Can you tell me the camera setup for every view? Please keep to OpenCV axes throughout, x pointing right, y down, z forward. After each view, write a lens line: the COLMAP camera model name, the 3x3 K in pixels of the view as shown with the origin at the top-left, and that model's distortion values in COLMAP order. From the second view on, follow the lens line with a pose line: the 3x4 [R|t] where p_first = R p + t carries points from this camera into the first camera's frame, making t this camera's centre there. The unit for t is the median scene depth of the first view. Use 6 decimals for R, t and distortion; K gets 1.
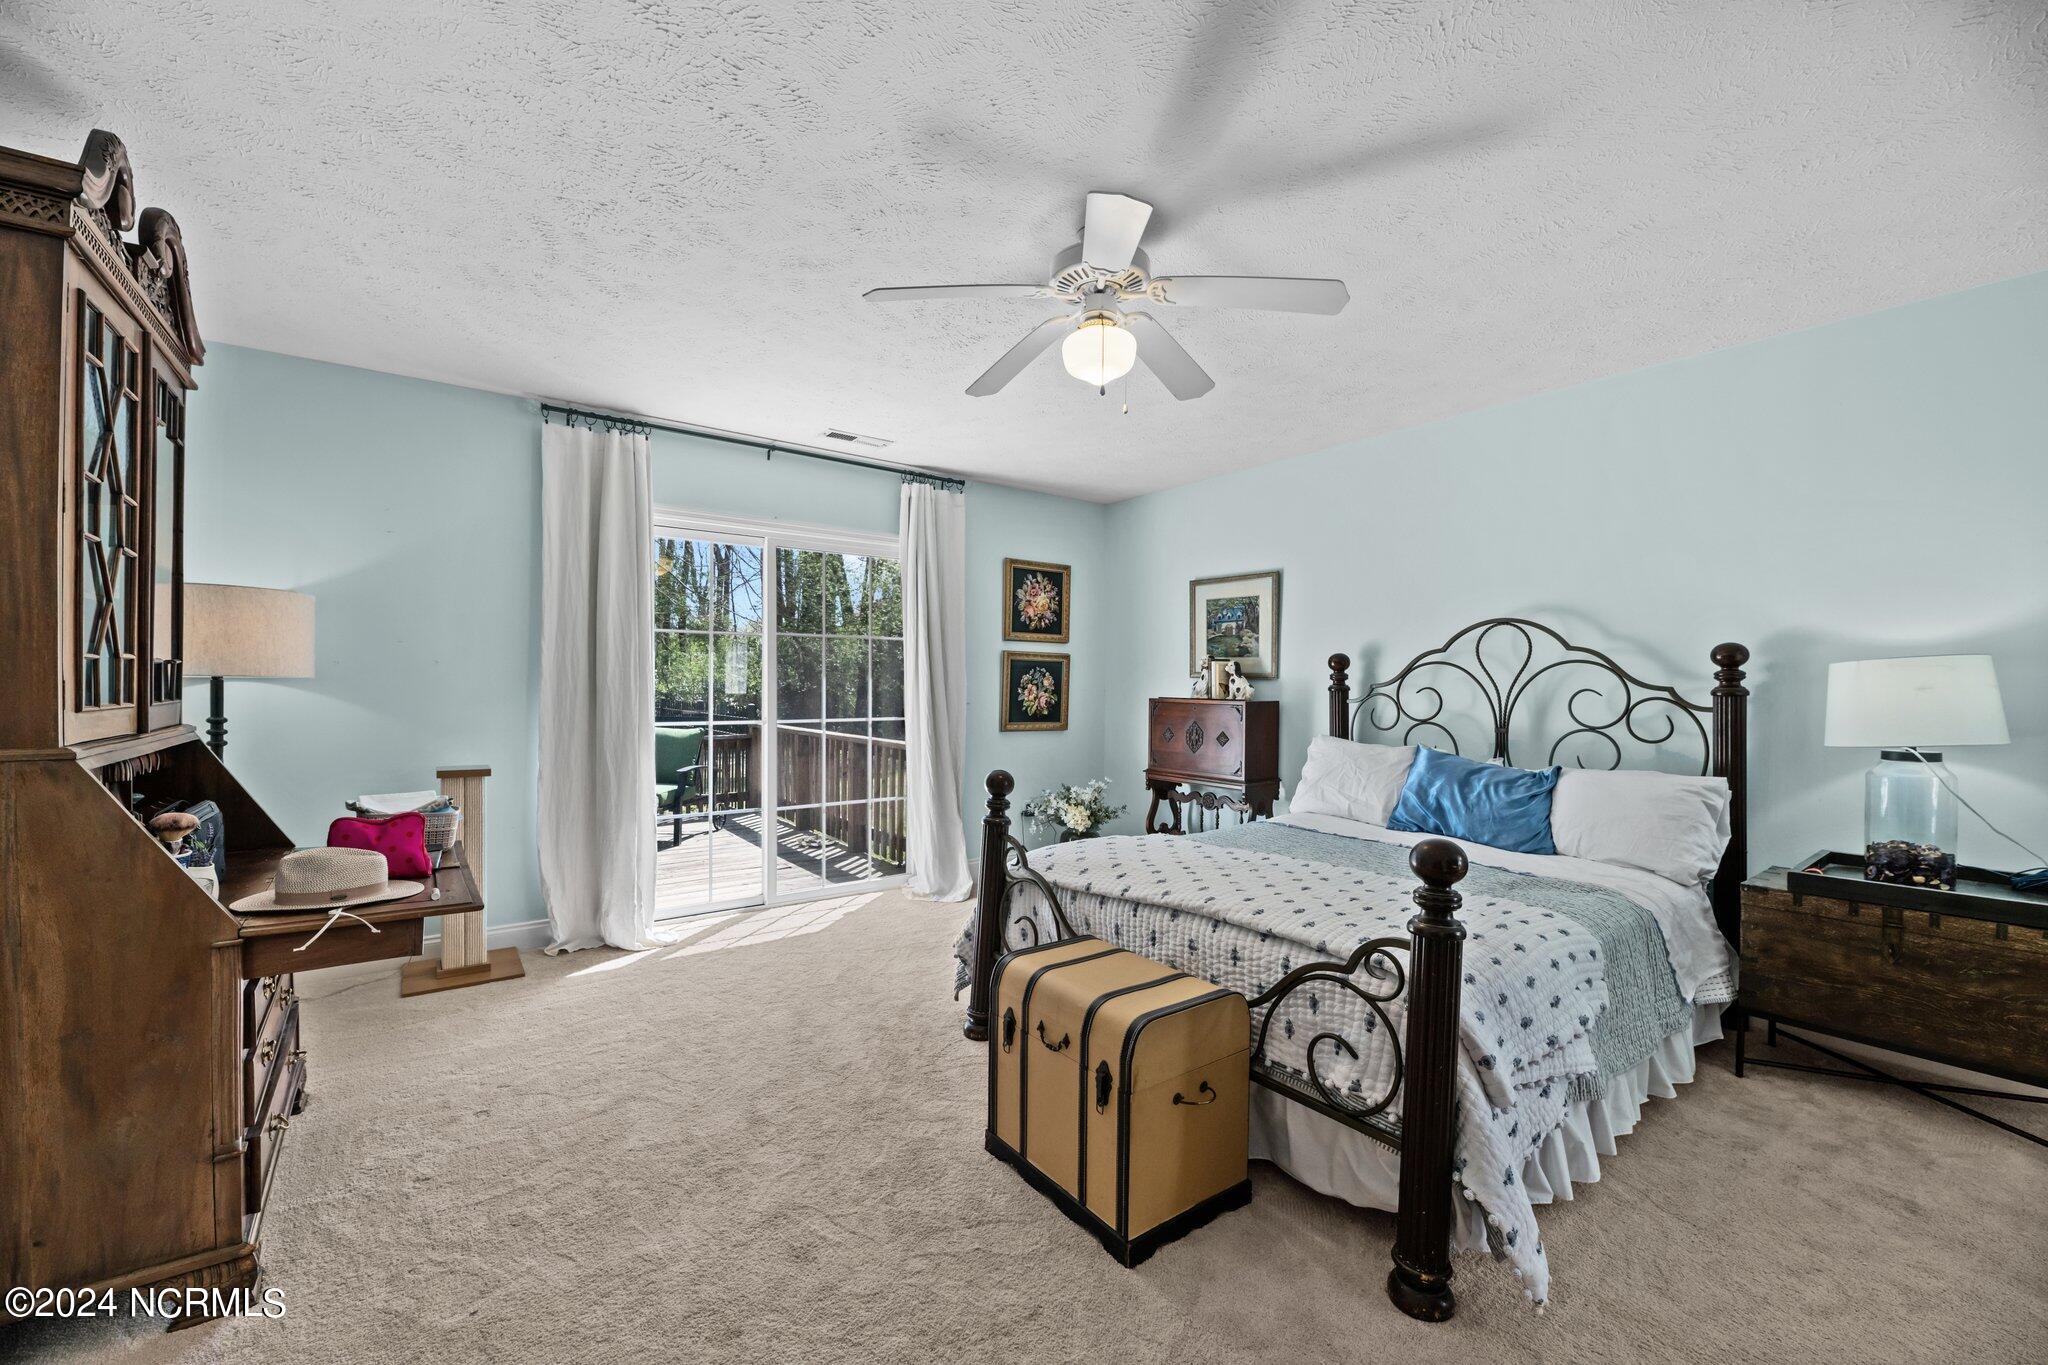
lens RADIAL K [[838.4, 0, 1024.7], [0, 838.4, 685.0], [0, 0, 1]] dist [-0.003211, -0.000898]
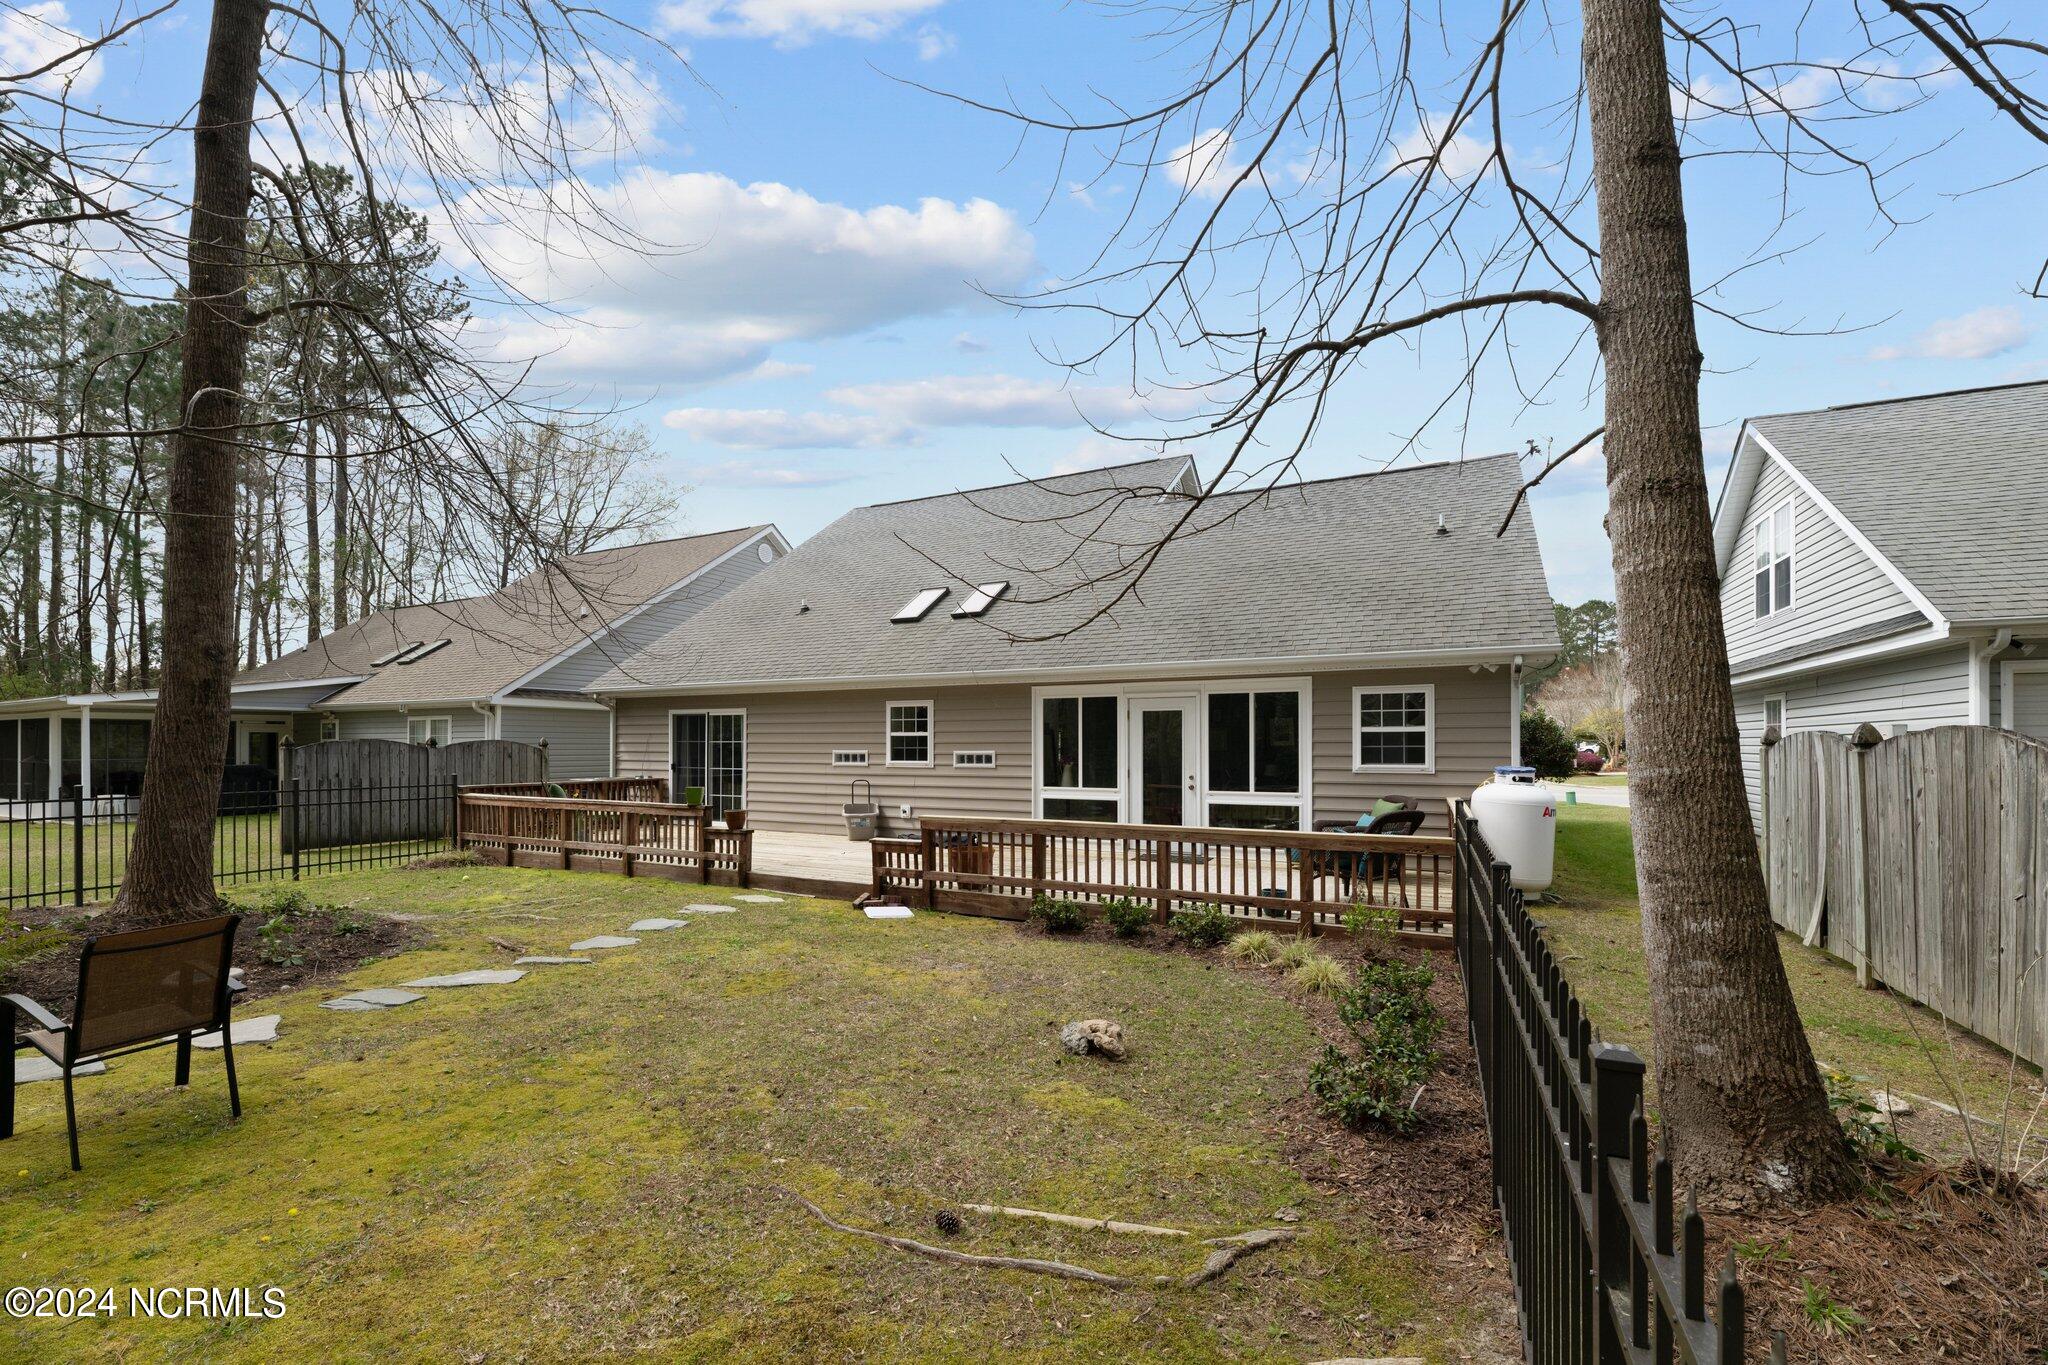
lens RADIAL K [[838.4, 0, 1014.0], [0, 838.4, 734.5], [0, 0, 1]] dist [-0.003211, -0.000898]
pose [[0.461468, -0.013475, -0.887054, 2.796214], [0.002926, 0.999902, -0.013668, -0.003410], [0.887152, 0.003712, 0.461462, -0.071132]]
